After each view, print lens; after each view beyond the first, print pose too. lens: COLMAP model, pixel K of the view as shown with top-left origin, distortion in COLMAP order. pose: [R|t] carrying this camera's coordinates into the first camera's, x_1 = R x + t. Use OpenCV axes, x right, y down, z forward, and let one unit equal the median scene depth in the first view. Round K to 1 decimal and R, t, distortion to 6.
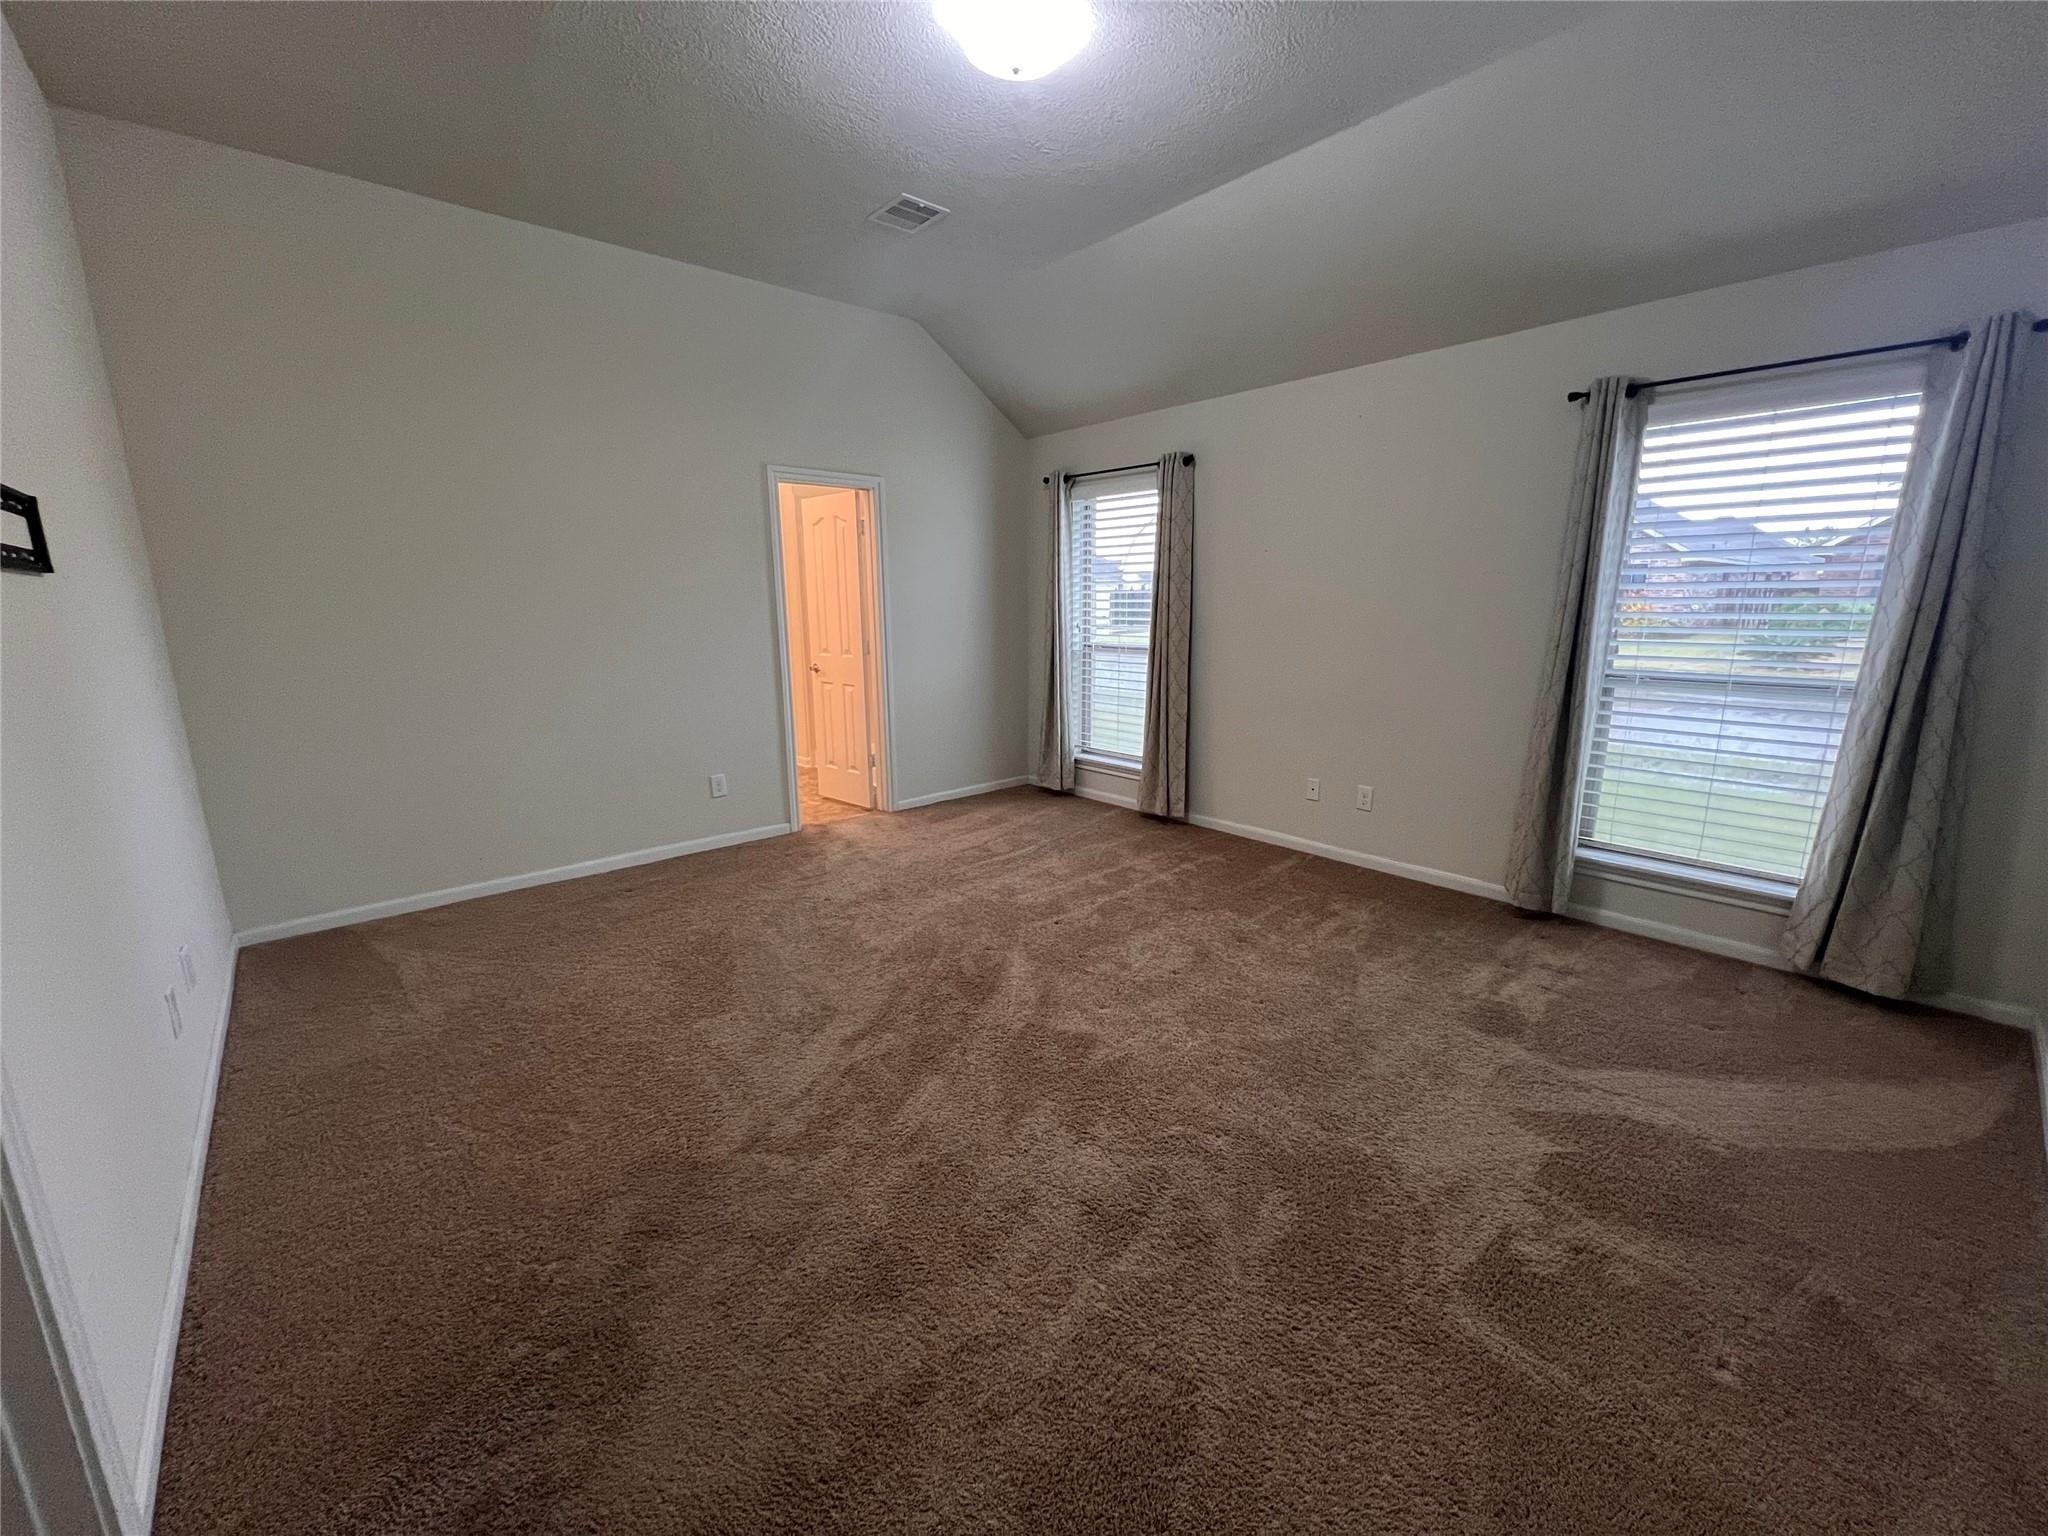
lens RADIAL K [[822.1, 0, 1022.9], [0, 822.1, 759.8], [0, 0, 1]] dist [0.002224, 0.000713]
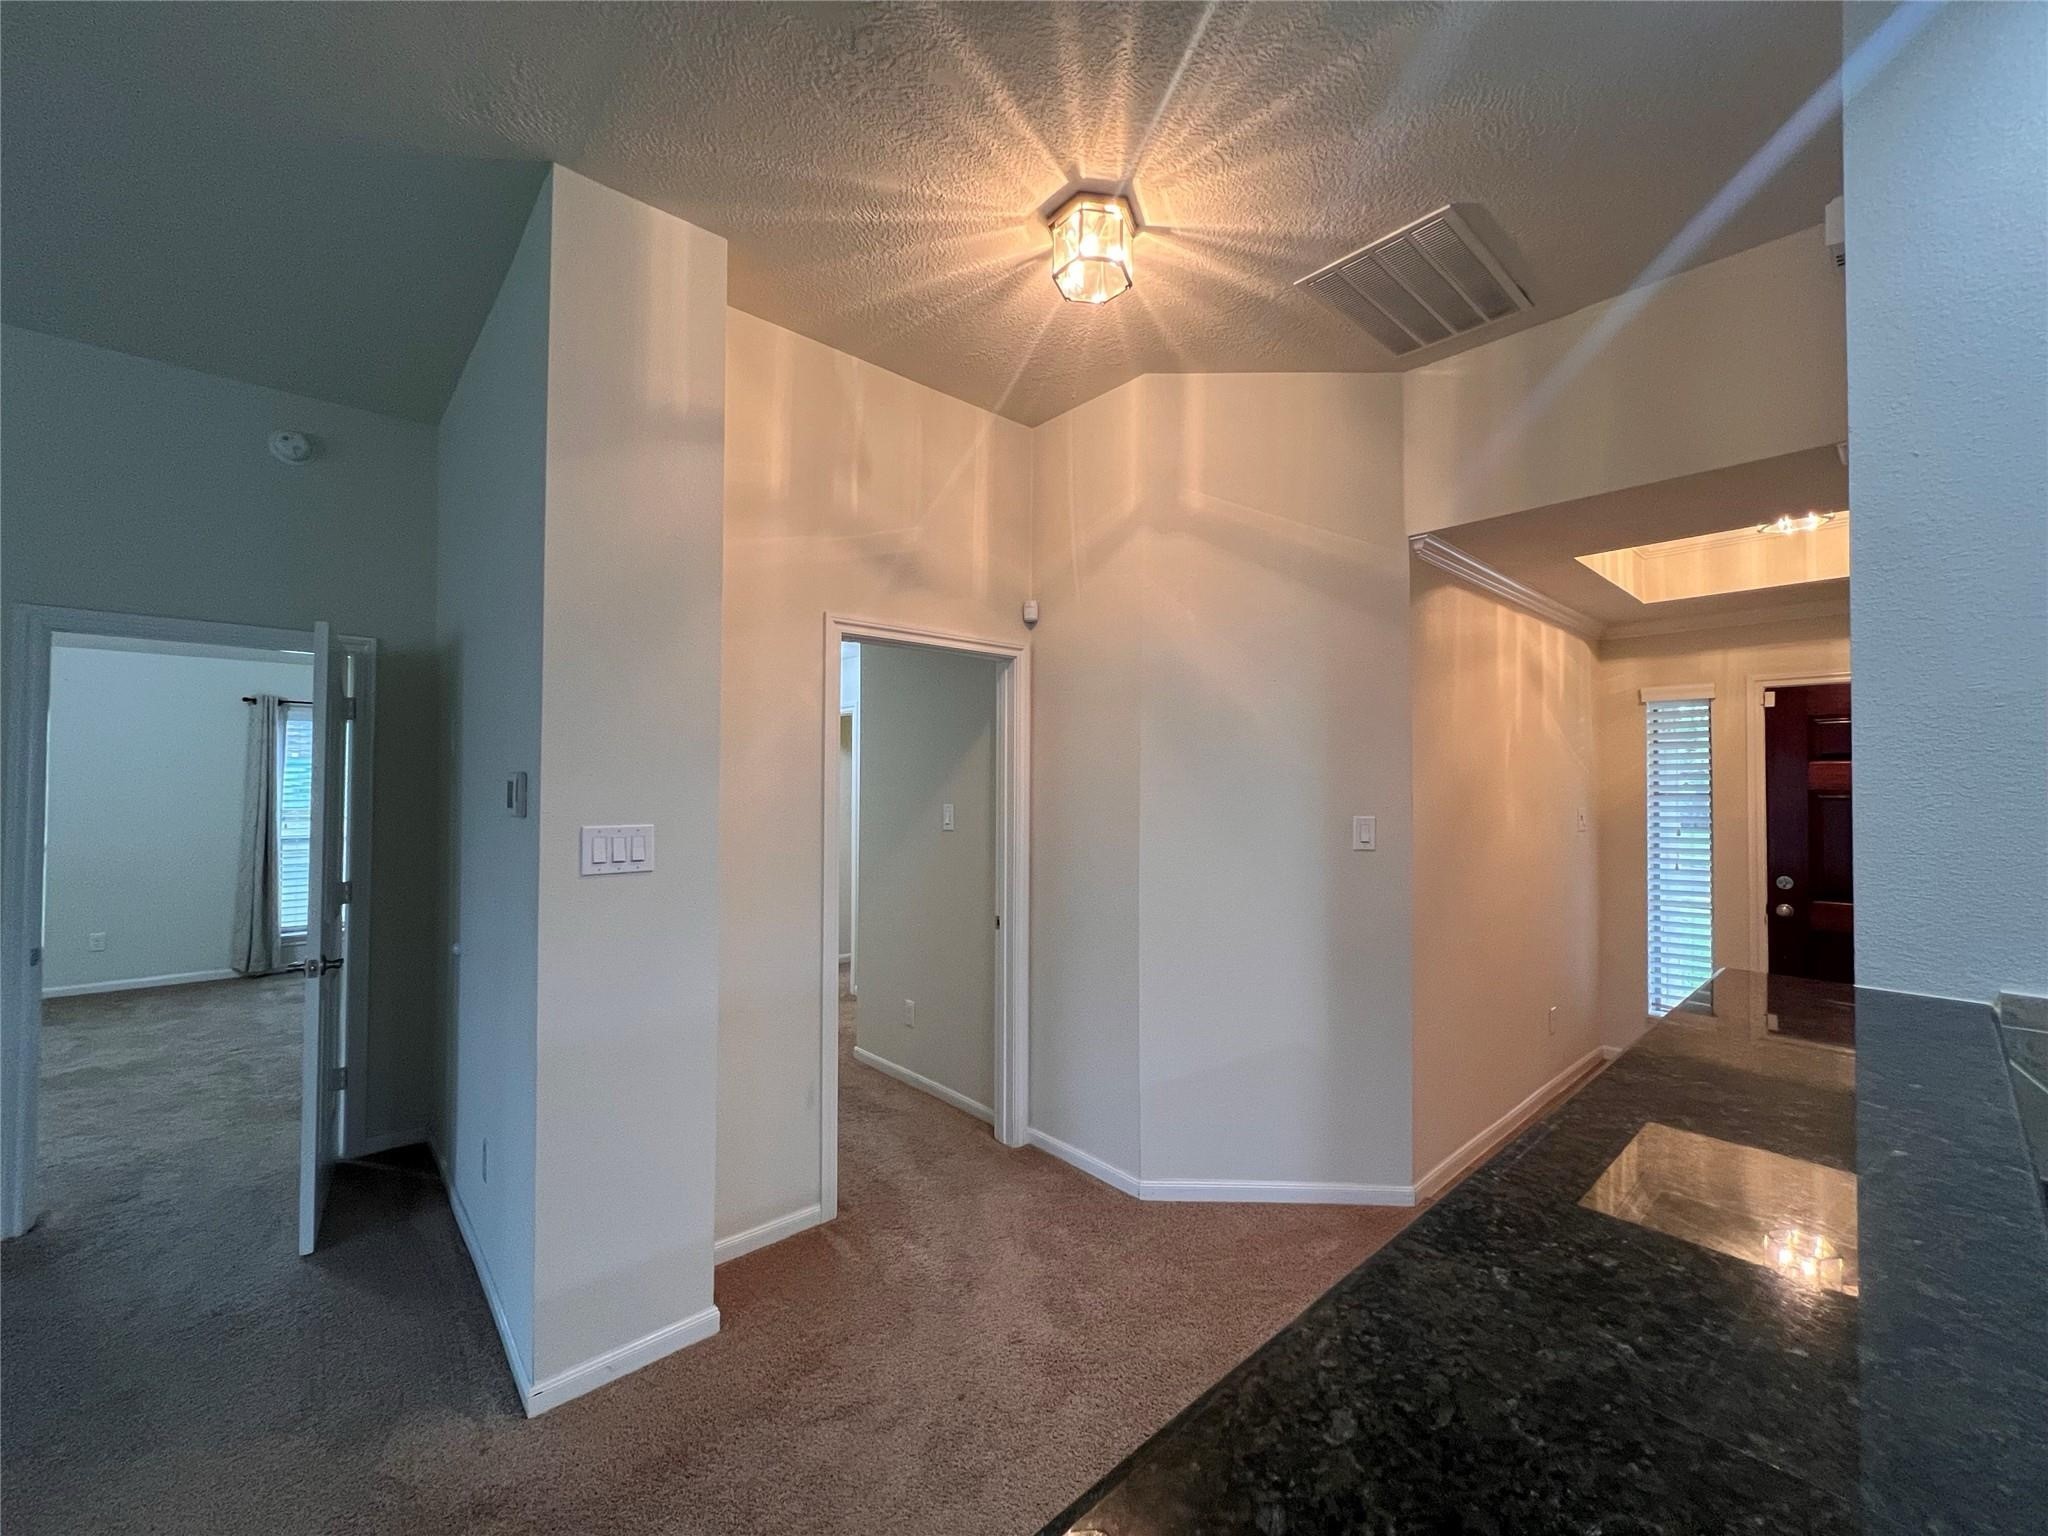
lens RADIAL K [[820.3, 0, 1030.2], [0, 820.3, 760.5], [0, 0, 1]] dist [-0.000839, 0.000034]
pose [[-0.016301, 0.027618, 0.999486, -1.470618], [0.200593, 0.979386, -0.023791, 0.140287], [-0.979539, 0.200102, -0.021505, -0.855885]]
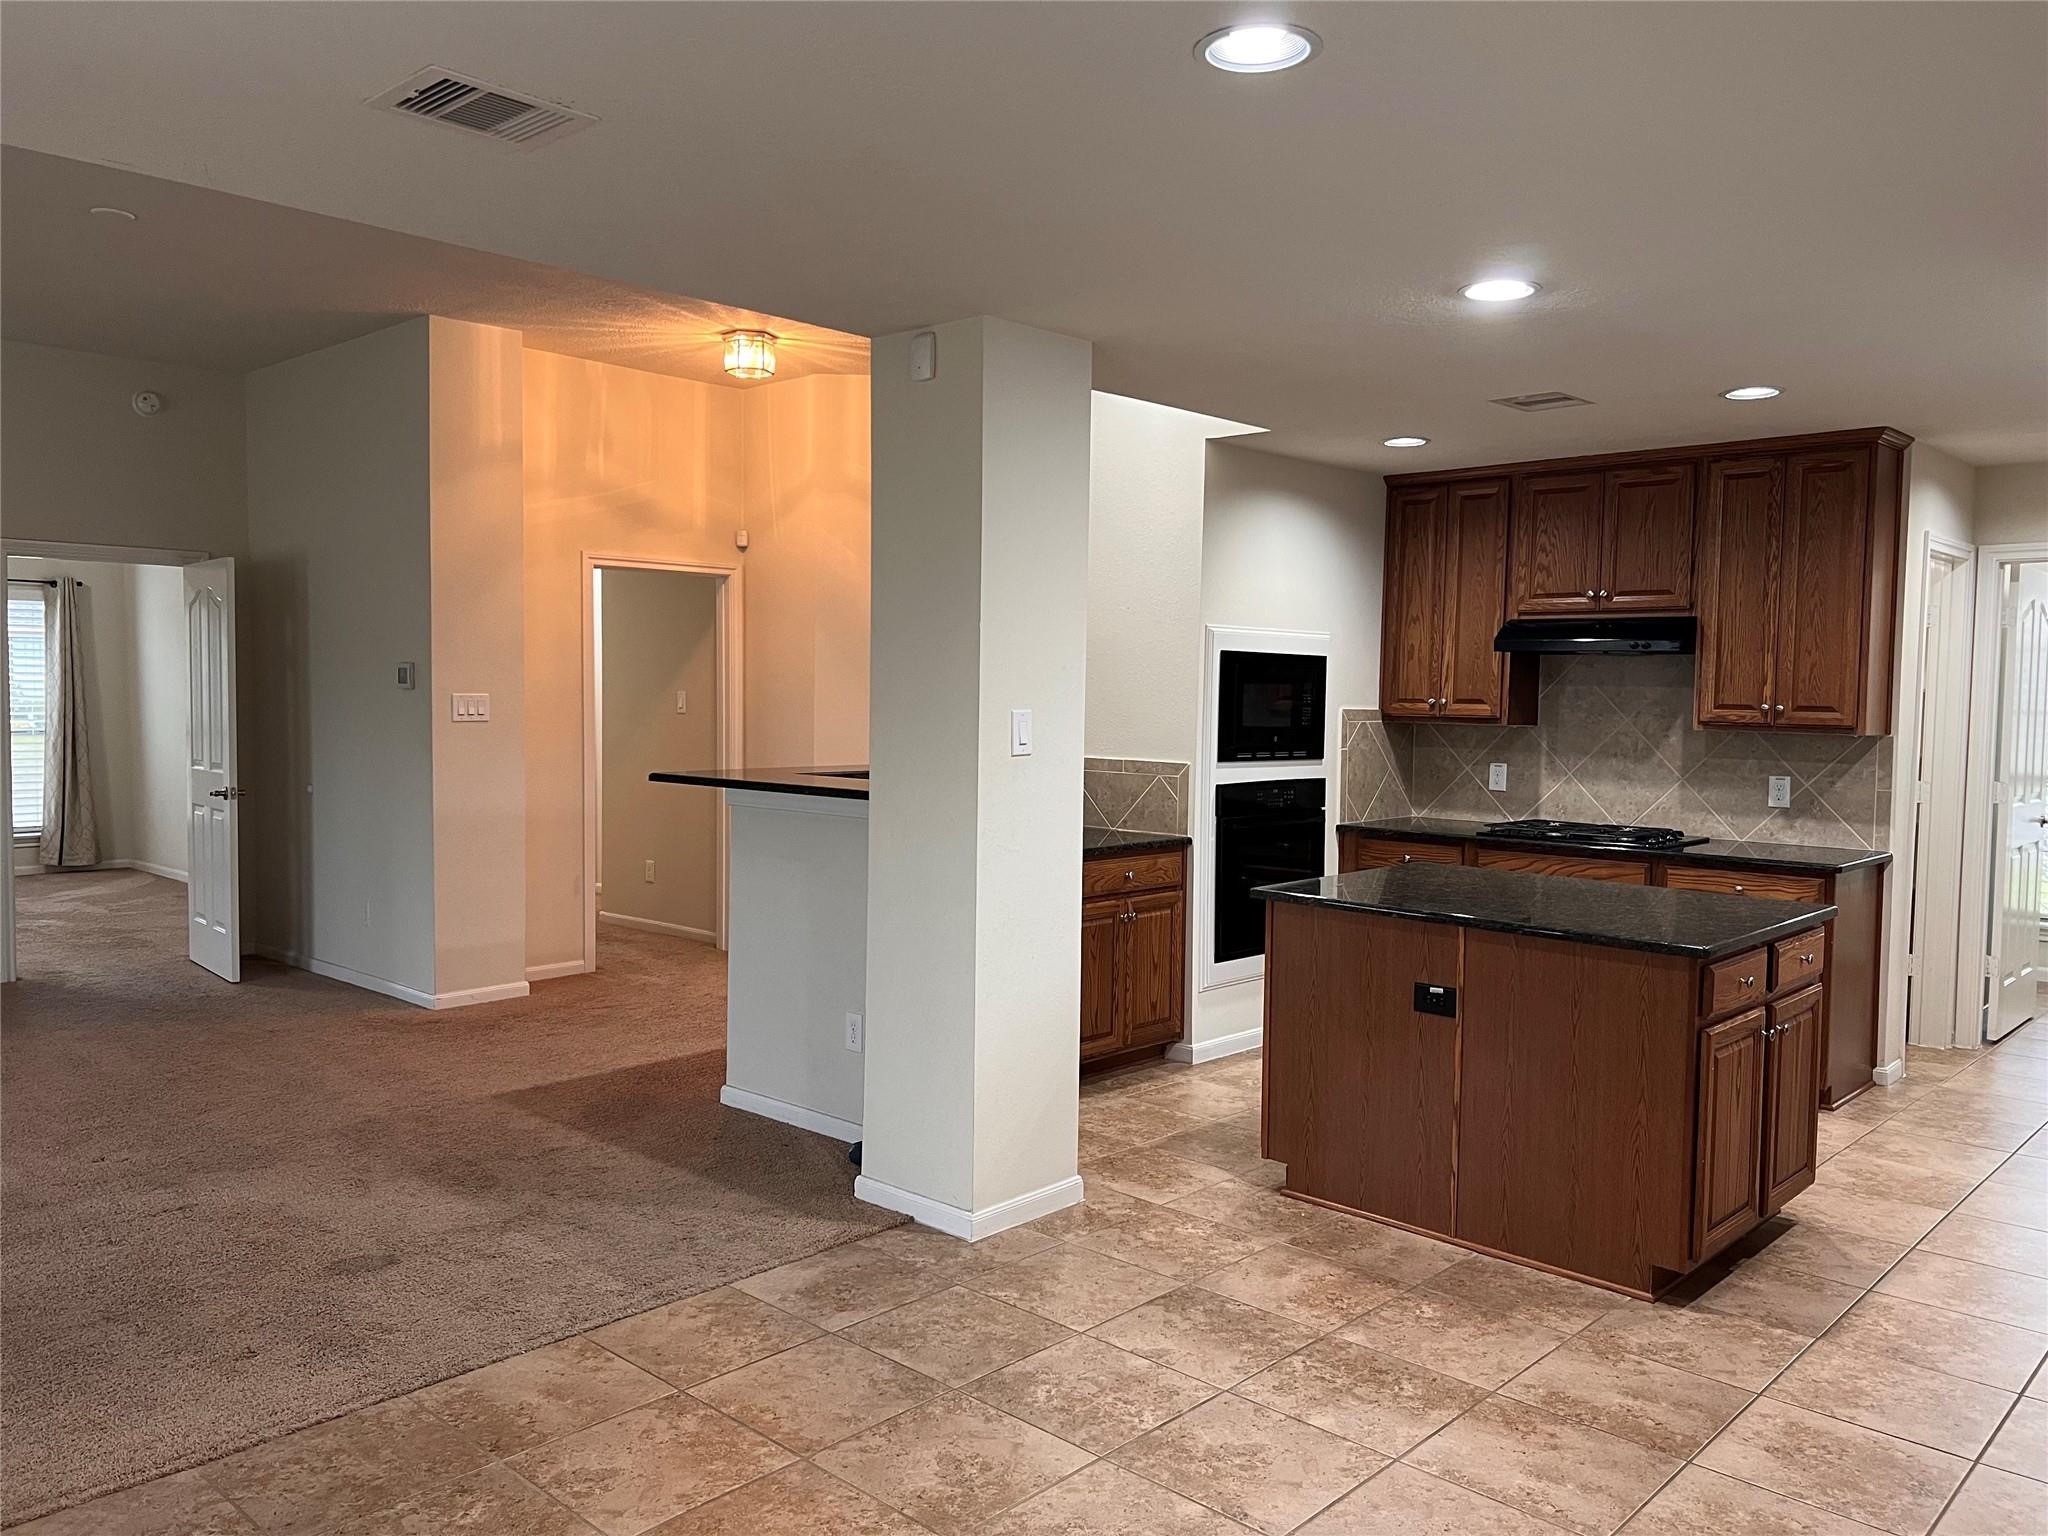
lens RADIAL K [[1554.1, 0, 1020.2], [0, 1554.1, 777.8], [0, 0, 1]] dist [0.028377, -0.004082]
pose [[-0.090950, -0.054373, 0.994370, -3.246536], [0.191366, 0.978945, 0.071032, 0.226159], [-0.977296, 0.196749, -0.078630, -1.120520]]
